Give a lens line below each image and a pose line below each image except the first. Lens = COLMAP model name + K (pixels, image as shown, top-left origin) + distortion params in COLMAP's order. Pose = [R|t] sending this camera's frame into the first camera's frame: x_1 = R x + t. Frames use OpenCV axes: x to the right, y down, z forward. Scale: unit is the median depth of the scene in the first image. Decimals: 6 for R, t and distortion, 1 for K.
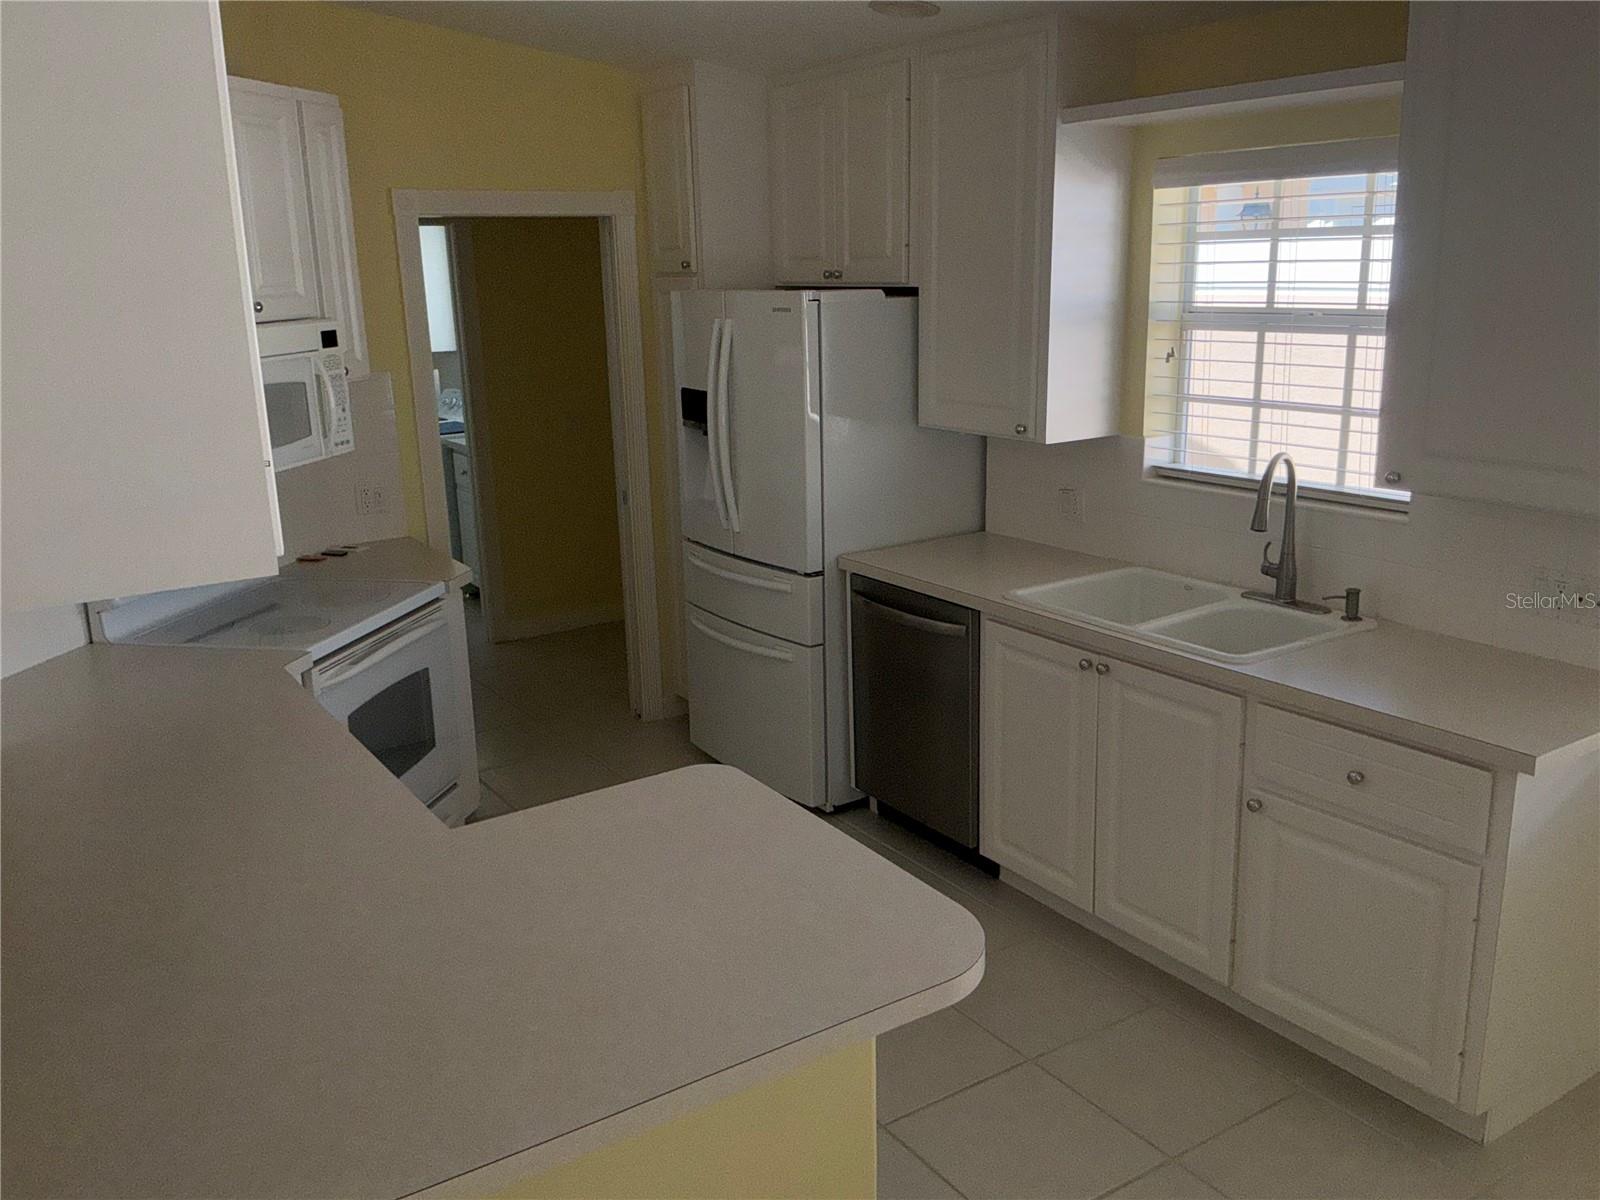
lens RADIAL K [[1316.9, 0, 797.3], [0, 1316.9, 600.7], [0, 0, 1]] dist [0.094450, -0.181011]
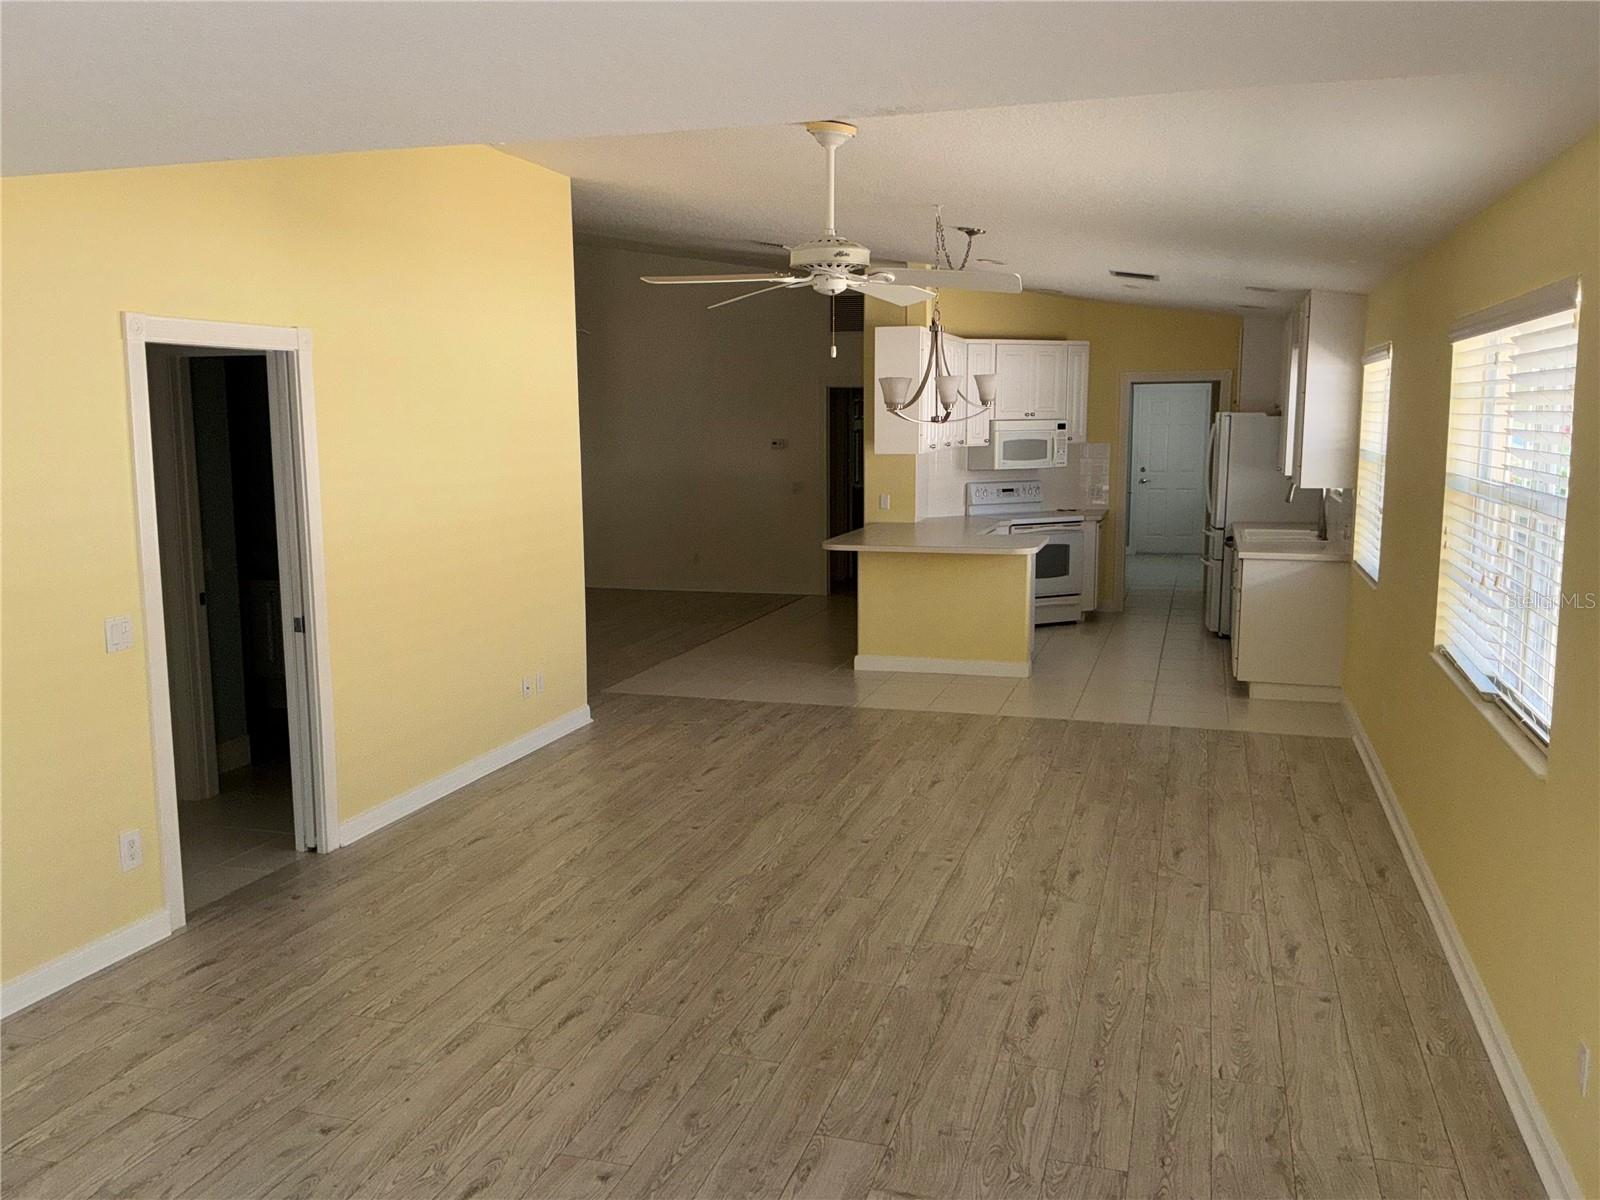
lens RADIAL K [[1316.9, 0, 791.4], [0, 1316.9, 599.8], [0, 0, 1]] dist [0.094450, -0.181011]
pose [[0.628323, 0.127677, -0.767404, 1.453523], [-0.202409, 0.979297, -0.002794, 0.282094], [0.751160, 0.157085, 0.641157, -1.154706]]
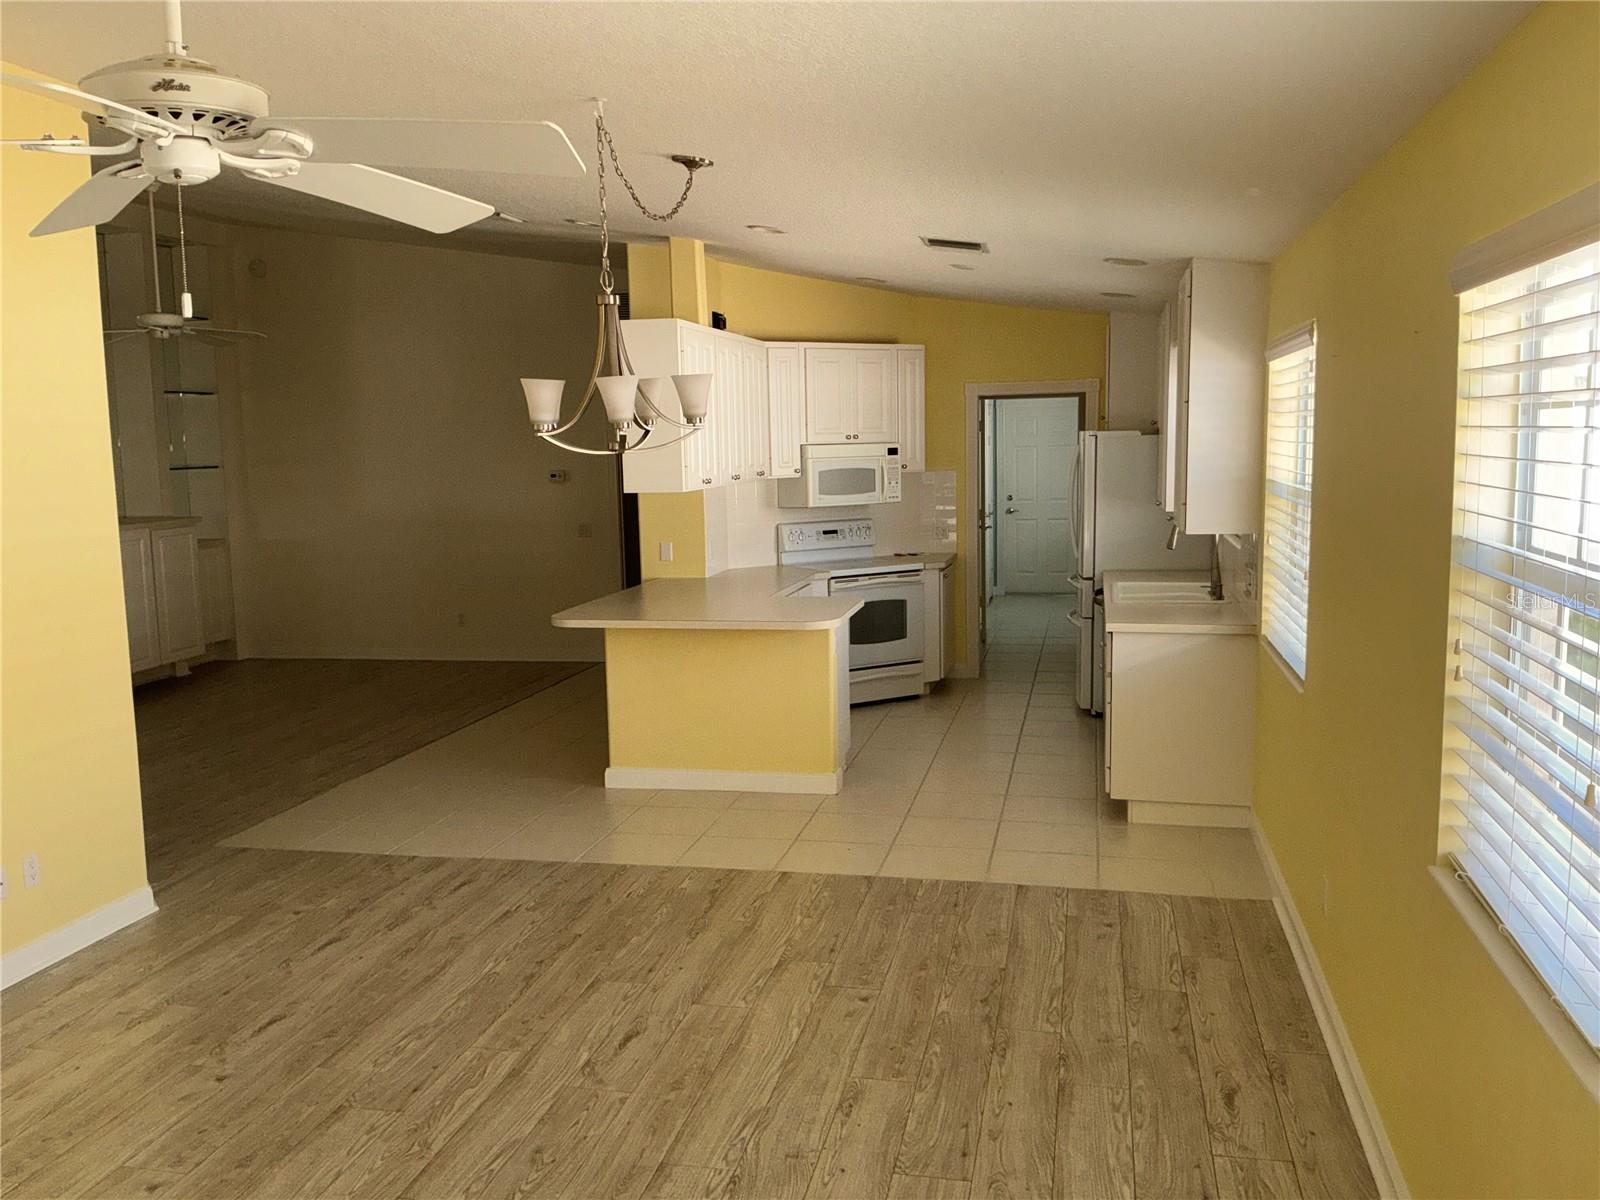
lens RADIAL K [[1316.9, 0, 798.2], [0, 1316.9, 596.6], [0, 0, 1]] dist [0.094450, -0.181011]
pose [[0.689999, 0.095676, -0.717459, 1.134460], [-0.175391, 0.983785, -0.037487, 0.155129], [0.702238, 0.151702, 0.695592, -0.623815]]
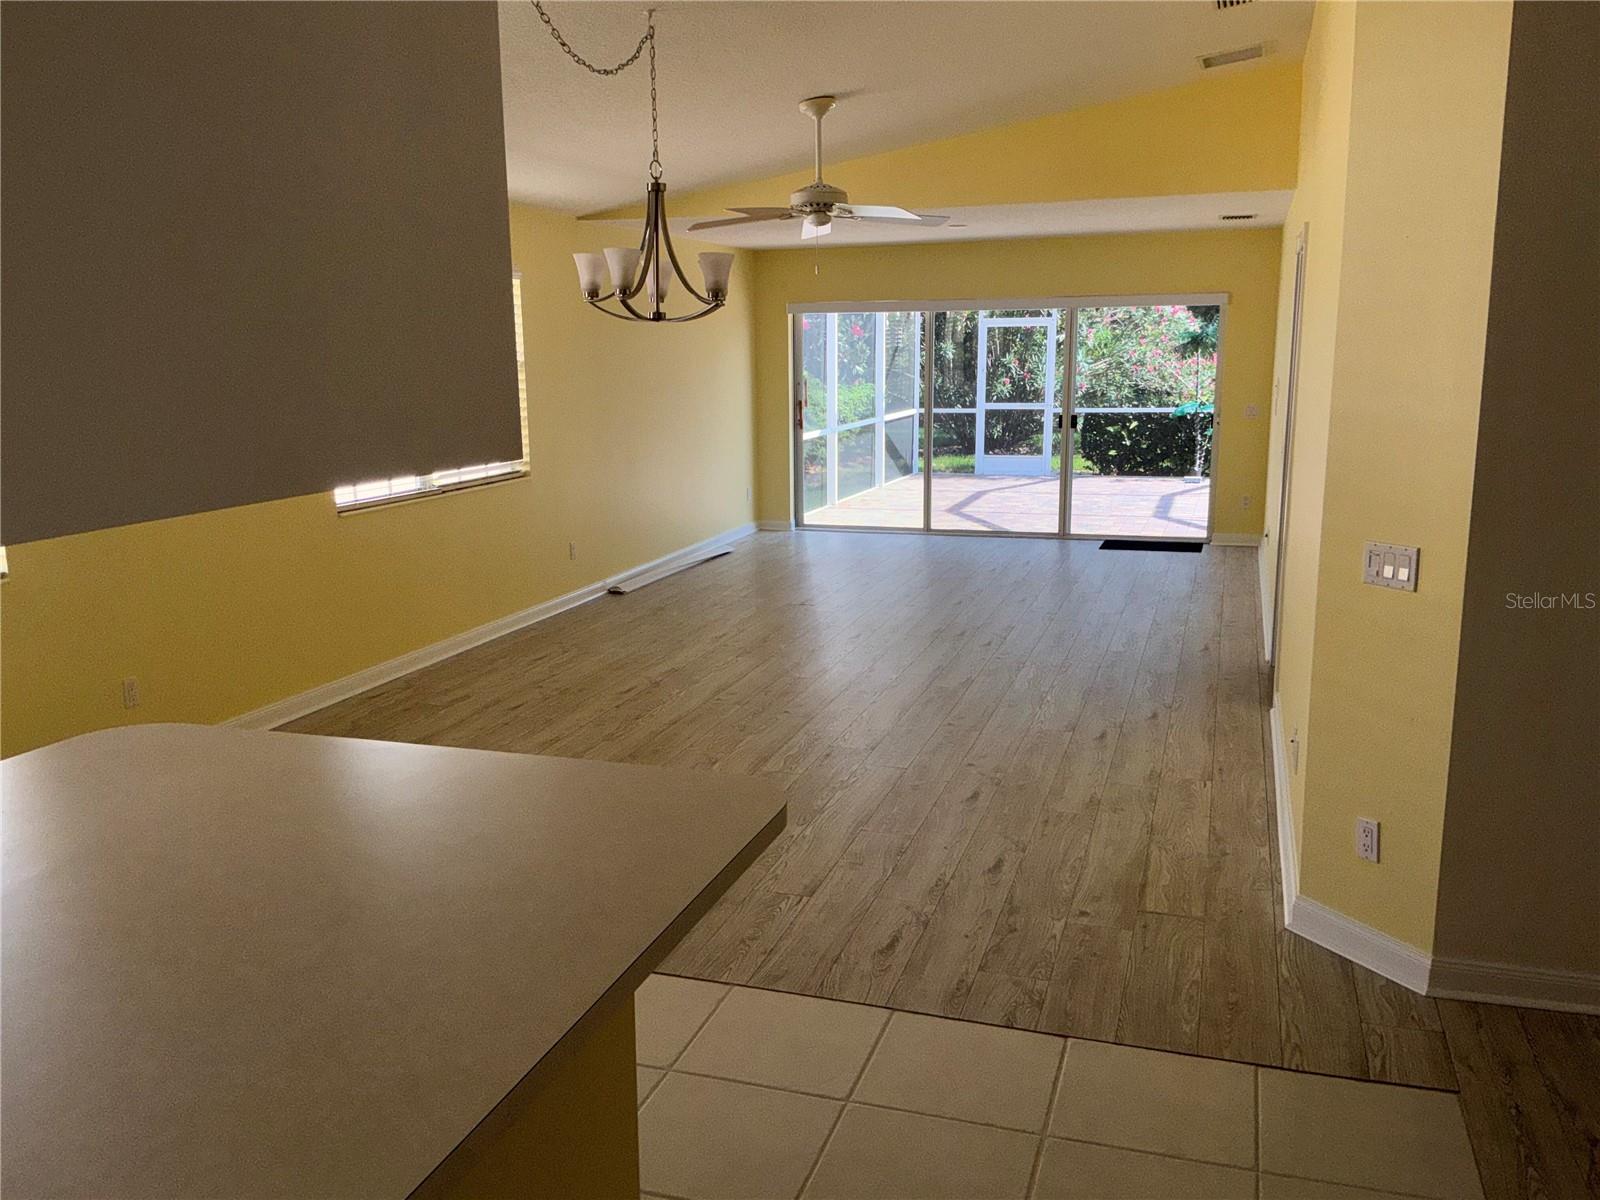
lens RADIAL K [[1316.9, 0, 815.2], [0, 1316.9, 625.8], [0, 0, 1]] dist [0.094450, -0.181011]
pose [[-0.626008, -0.136822, 0.767720, -0.638820], [0.219871, 0.913577, 0.342102, -0.078400], [-0.748178, 0.382958, -0.541823, 0.542471]]
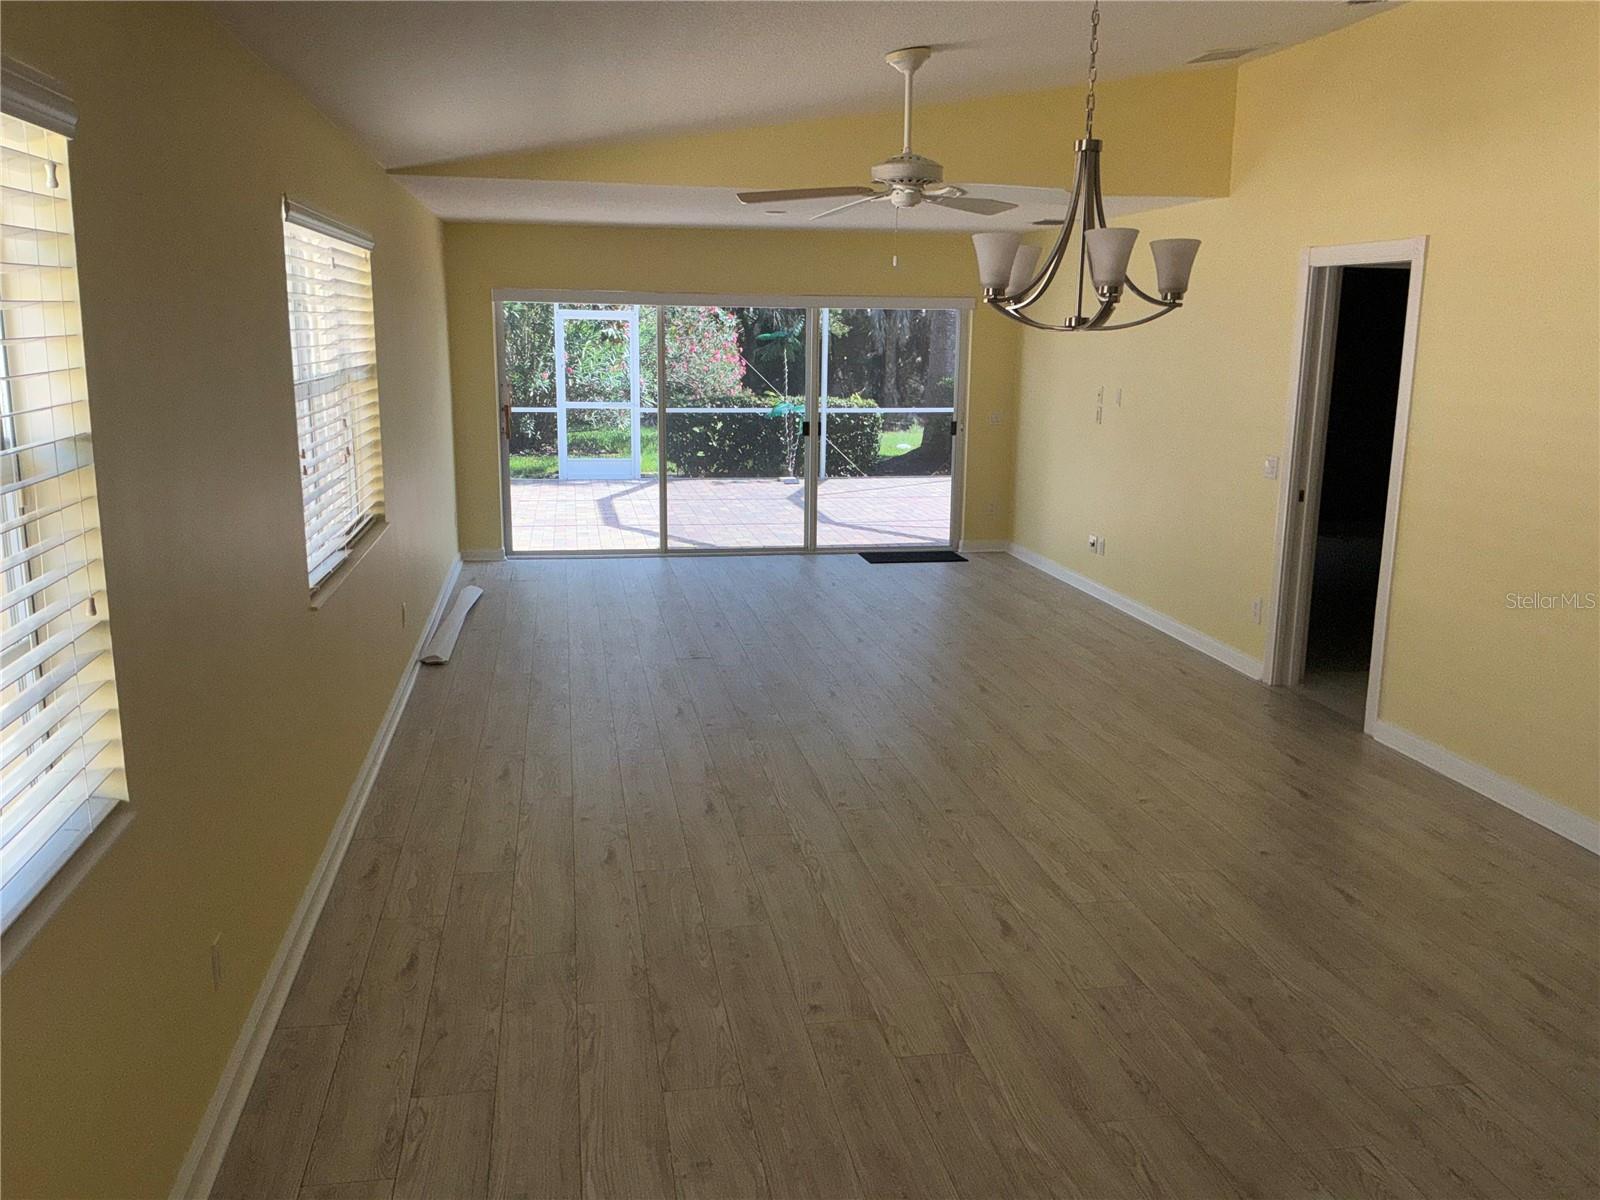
lens RADIAL K [[1316.9, 0, 798.7], [0, 1316.9, 623.0], [0, 0, 1]] dist [0.094450, -0.181011]
pose [[-0.914713, -0.075808, 0.396929, 0.162970], [0.110976, 0.897358, 0.427123, -0.166458], [-0.388567, 0.434744, -0.812412, 0.747910]]
